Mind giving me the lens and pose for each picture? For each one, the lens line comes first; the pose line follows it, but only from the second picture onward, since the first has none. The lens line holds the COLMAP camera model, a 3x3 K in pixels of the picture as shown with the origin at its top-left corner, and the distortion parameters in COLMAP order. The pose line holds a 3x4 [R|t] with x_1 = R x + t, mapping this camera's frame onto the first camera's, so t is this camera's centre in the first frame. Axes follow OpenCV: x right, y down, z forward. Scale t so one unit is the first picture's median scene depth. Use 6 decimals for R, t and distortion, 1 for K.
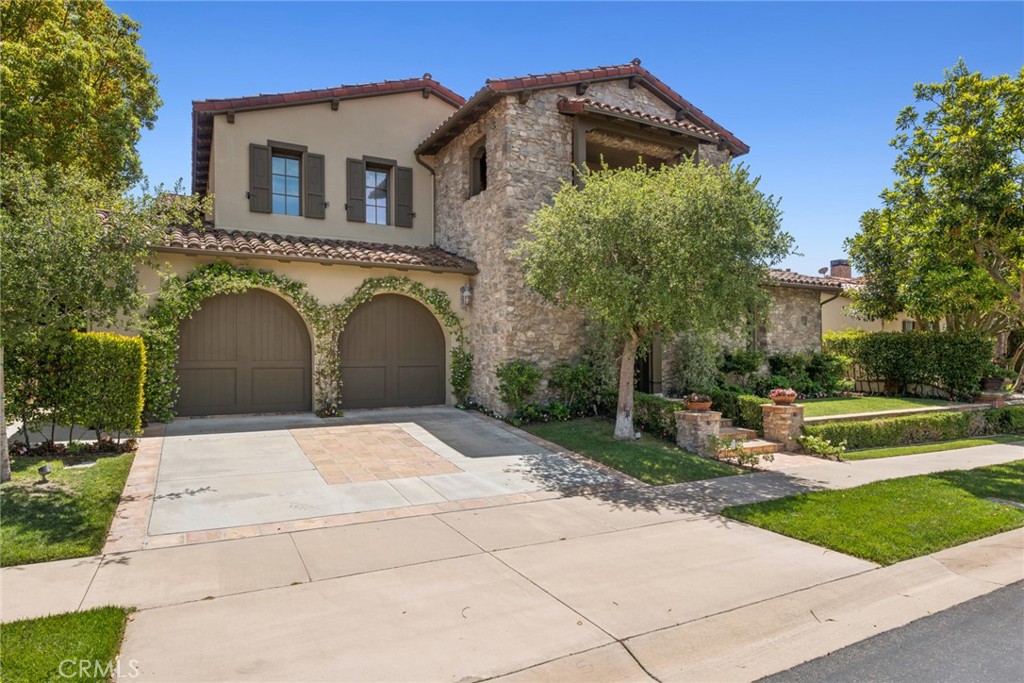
lens RADIAL K [[553.4, 0, 512.0], [0, 553.4, 333.1], [0, 0, 1]] dist [-0.005543, -0.000506]
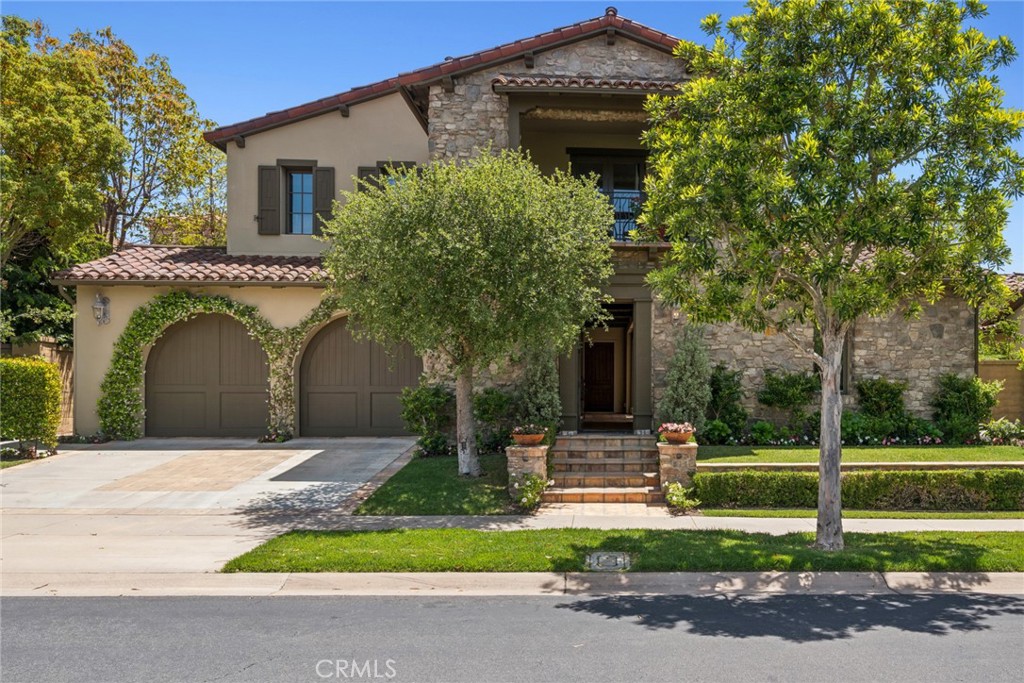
lens RADIAL K [[729.6, 0, 511.6], [0, 729.6, 350.8], [0, 0, 1]] dist [0.000101, -0.000560]
pose [[0.918953, -0.014303, -0.394107, 0.523566], [0.011130, 0.999885, -0.010335, 0.006298], [0.394209, 0.005111, 0.919006, -0.018249]]
